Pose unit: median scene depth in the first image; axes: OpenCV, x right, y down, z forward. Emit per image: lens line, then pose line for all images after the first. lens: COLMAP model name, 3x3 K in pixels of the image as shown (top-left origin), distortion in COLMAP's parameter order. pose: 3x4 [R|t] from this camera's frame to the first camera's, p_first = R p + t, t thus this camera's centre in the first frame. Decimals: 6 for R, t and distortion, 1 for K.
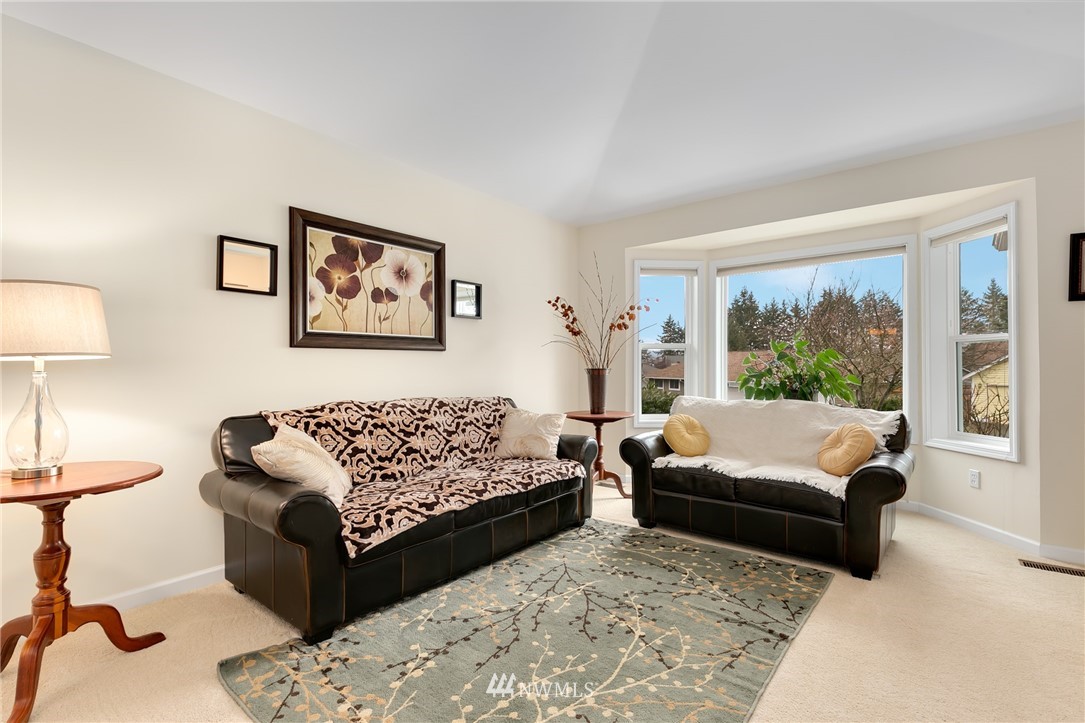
lens RADIAL K [[496.0, 0, 549.3], [0, 496.0, 363.1], [0, 0, 1]] dist [0.007906, 0.001598]
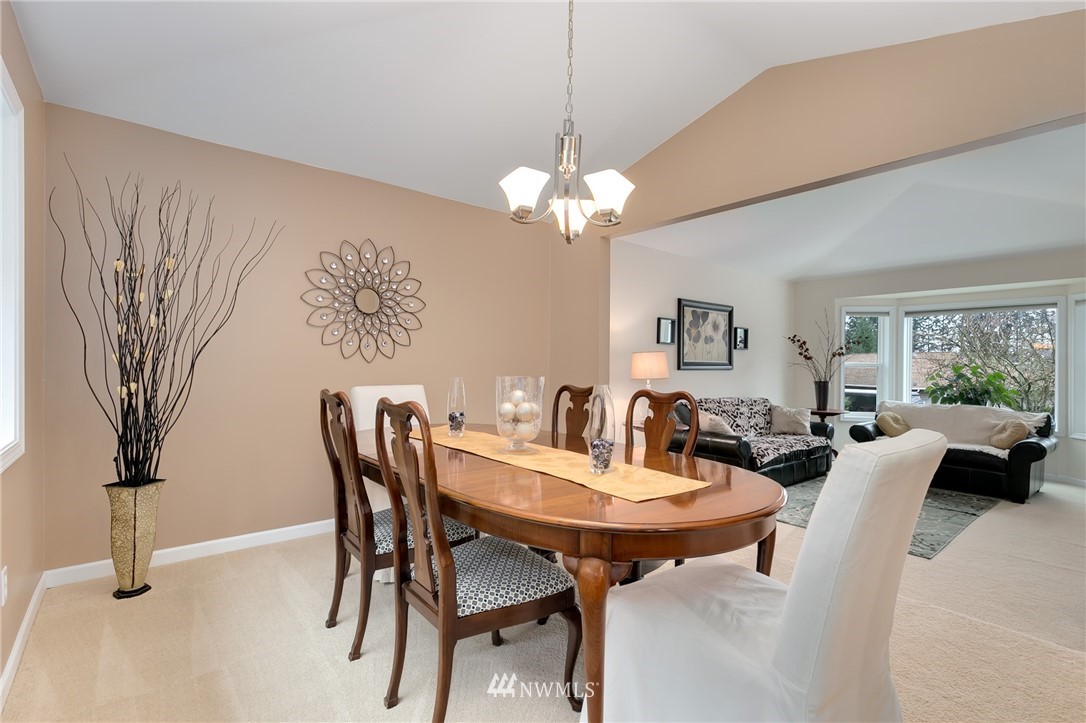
lens RADIAL K [[496.5, 0, 554.8], [0, 496.5, 361.5], [0, 0, 1]] dist [0.007906, 0.001598]
pose [[0.980106, 0.011385, -0.198147, -0.571940], [-0.011328, 0.999935, 0.001419, -0.059008], [0.198150, 0.000854, 0.980171, -0.956479]]
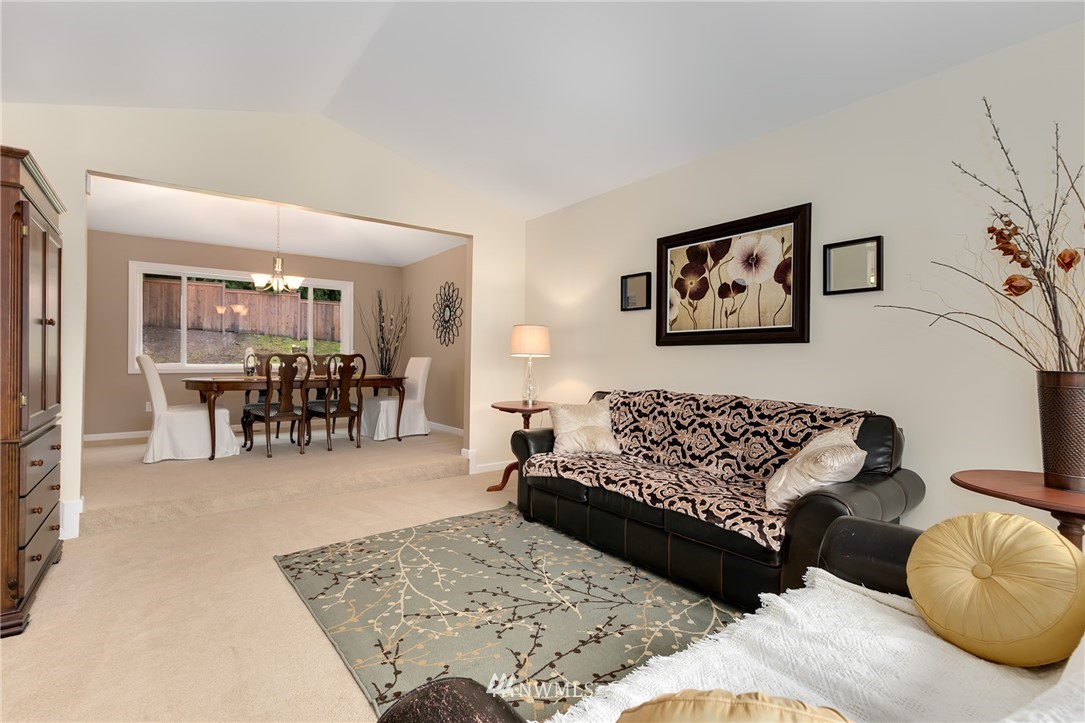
lens RADIAL K [[496.0, 0, 538.9], [0, 496.0, 363.0], [0, 0, 1]] dist [0.007906, 0.001598]
pose [[-0.229587, 0.008756, -0.973249, 0.778925], [-0.003406, 0.999946, 0.009800, 0.001345], [0.973282, 0.005564, -0.229544, 0.938203]]
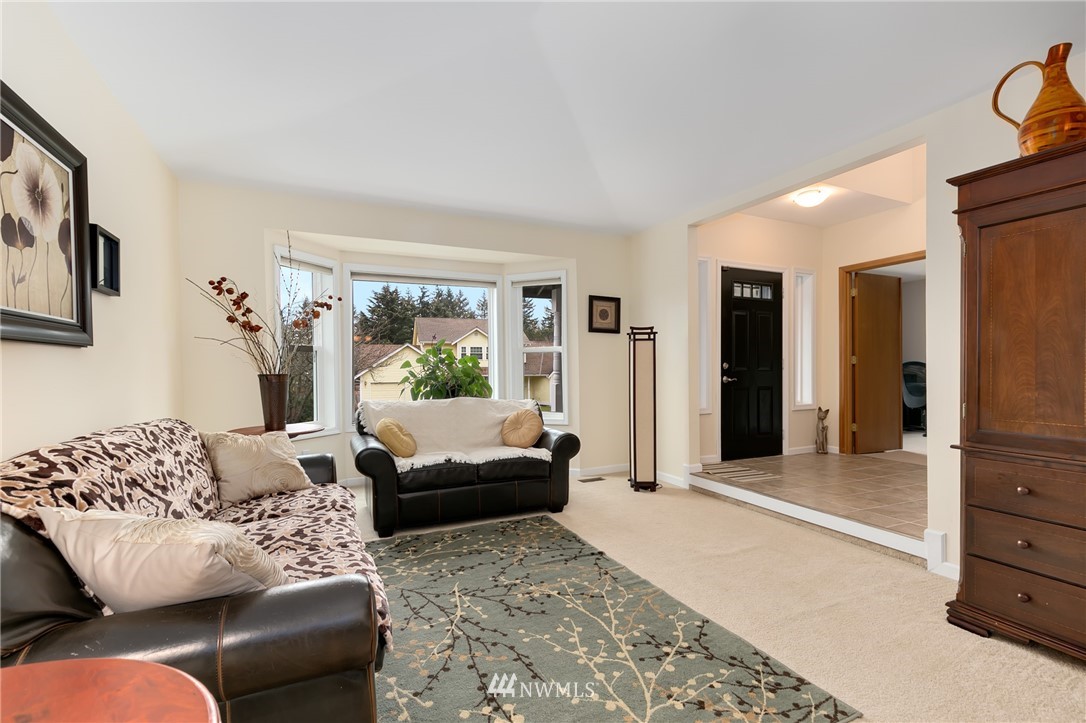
lens RADIAL K [[496.5, 0, 542.1], [0, 496.5, 370.8], [0, 0, 1]] dist [0.007906, 0.001598]
pose [[0.438365, -0.009388, 0.898748, -0.608172], [-0.000580, 0.999942, 0.010728, -0.003960], [-0.898797, -0.005224, 0.438334, 0.337585]]
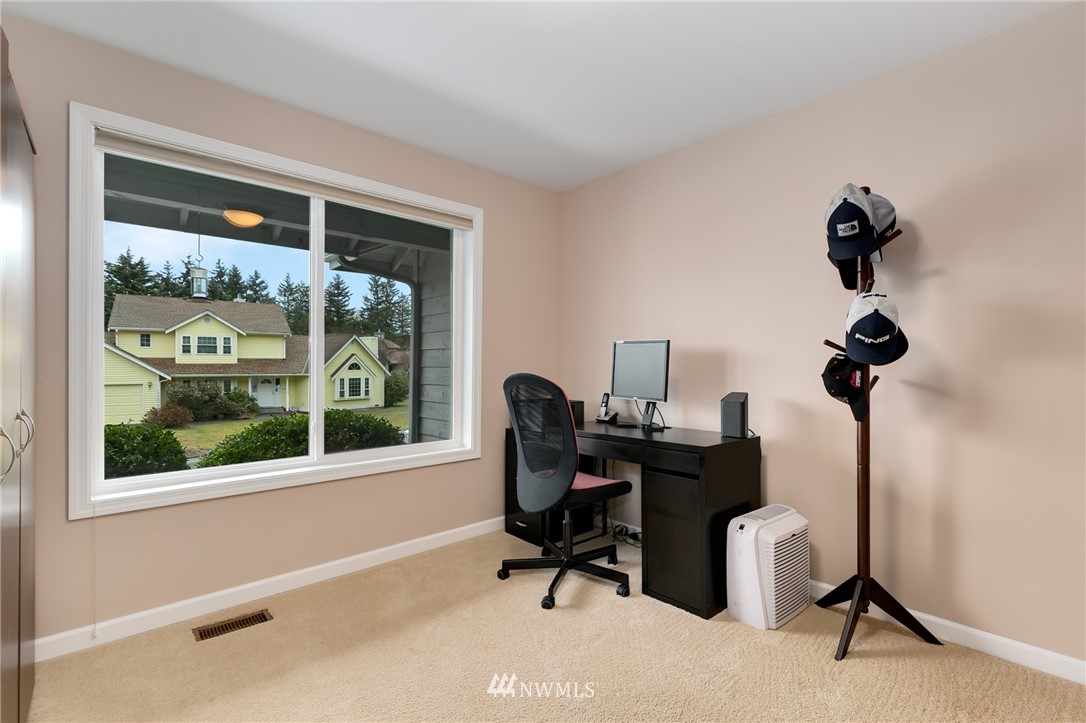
lens RADIAL K [[496.5, 0, 542.5], [0, 496.5, 362.0], [0, 0, 1]] dist [0.007906, 0.001598]
pose [[0.154080, 0.003079, 0.988054, -0.431807], [-0.010229, 0.999947, -0.001521, -0.007359], [-0.988005, -0.009872, 0.154103, 0.283504]]
